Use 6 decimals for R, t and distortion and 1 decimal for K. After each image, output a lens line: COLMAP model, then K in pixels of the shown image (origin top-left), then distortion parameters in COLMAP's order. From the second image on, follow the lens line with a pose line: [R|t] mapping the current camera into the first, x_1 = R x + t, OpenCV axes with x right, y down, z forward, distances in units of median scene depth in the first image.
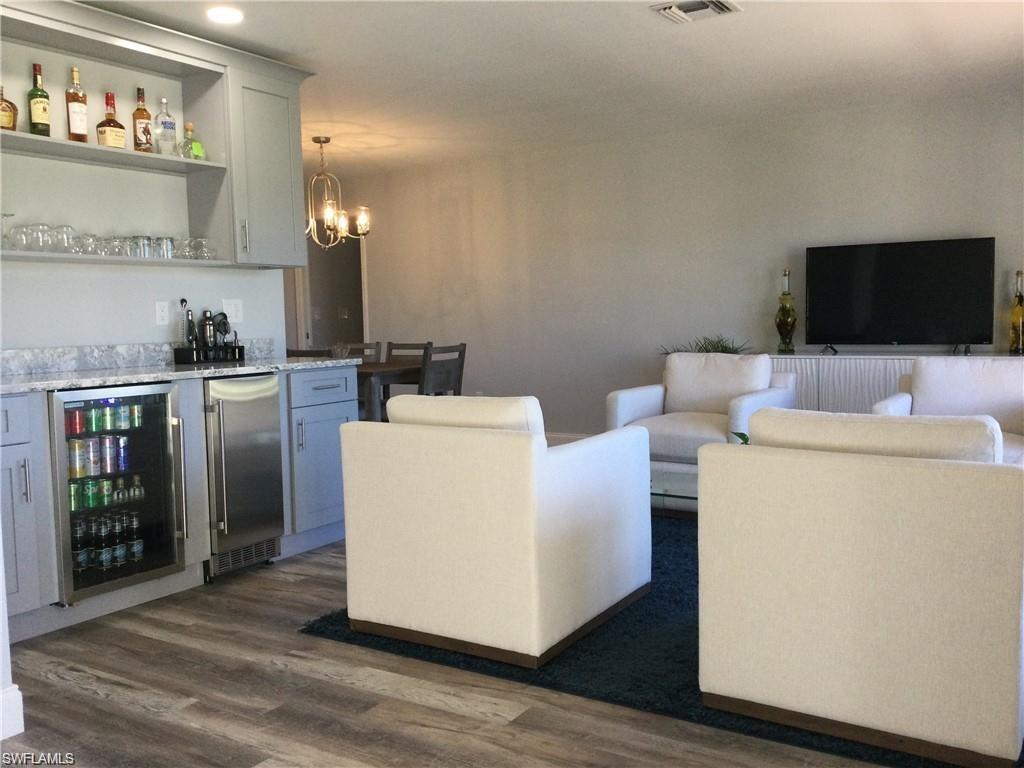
lens RADIAL K [[930.2, 0, 512.0], [0, 930.2, 384.0], [0, 0, 1]] dist [0.122949, -0.199875]
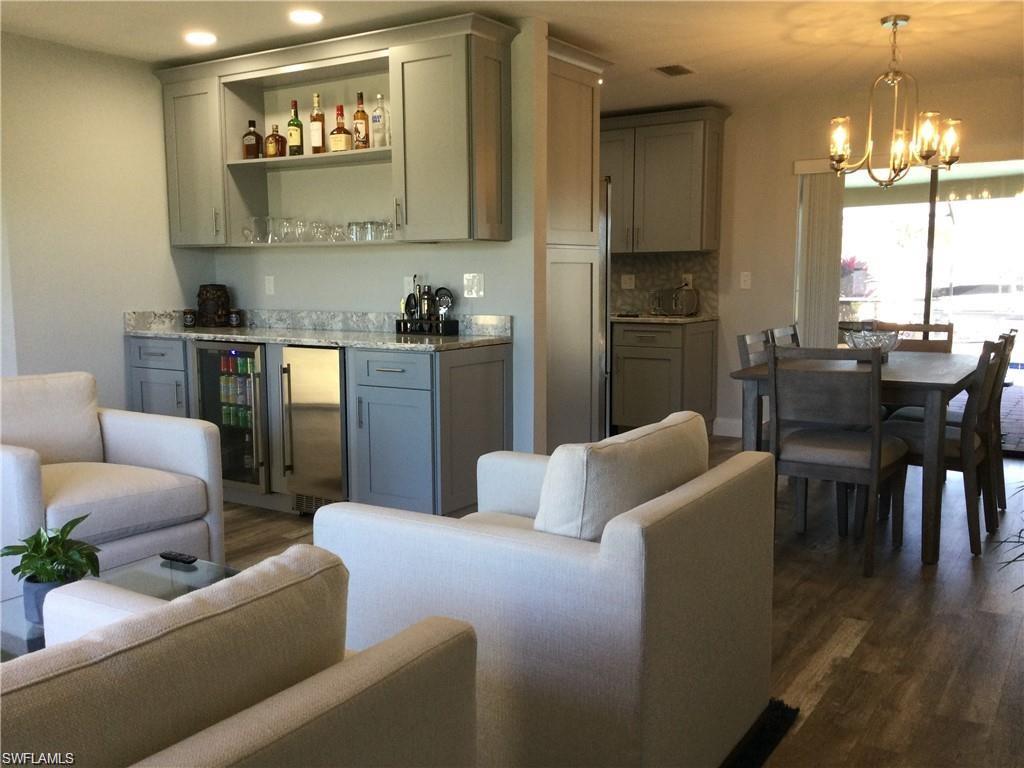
lens RADIAL K [[930.2, 0, 512.0], [0, 930.2, 384.0], [0, 0, 1]] dist [0.122949, -0.199875]
pose [[-0.017800, 0.135510, -0.990616, 0.668036], [-0.069243, 0.988227, 0.136427, -0.108442], [0.997441, 0.071022, -0.008208, 1.022917]]
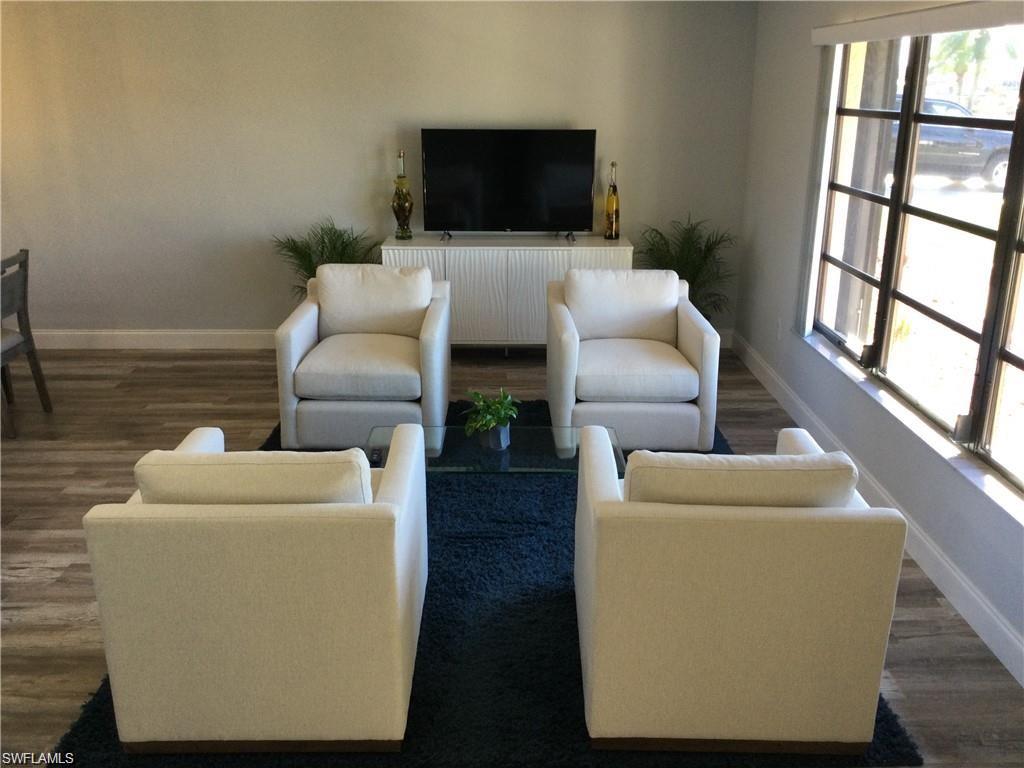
lens RADIAL K [[930.2, 0, 512.0], [0, 930.2, 384.0], [0, 0, 1]] dist [0.122949, -0.199875]
pose [[0.841851, -0.147542, 0.519151, -0.175939], [0.023317, 0.970953, 0.238133, -0.147251], [-0.539205, -0.188368, 0.820838, 0.152931]]
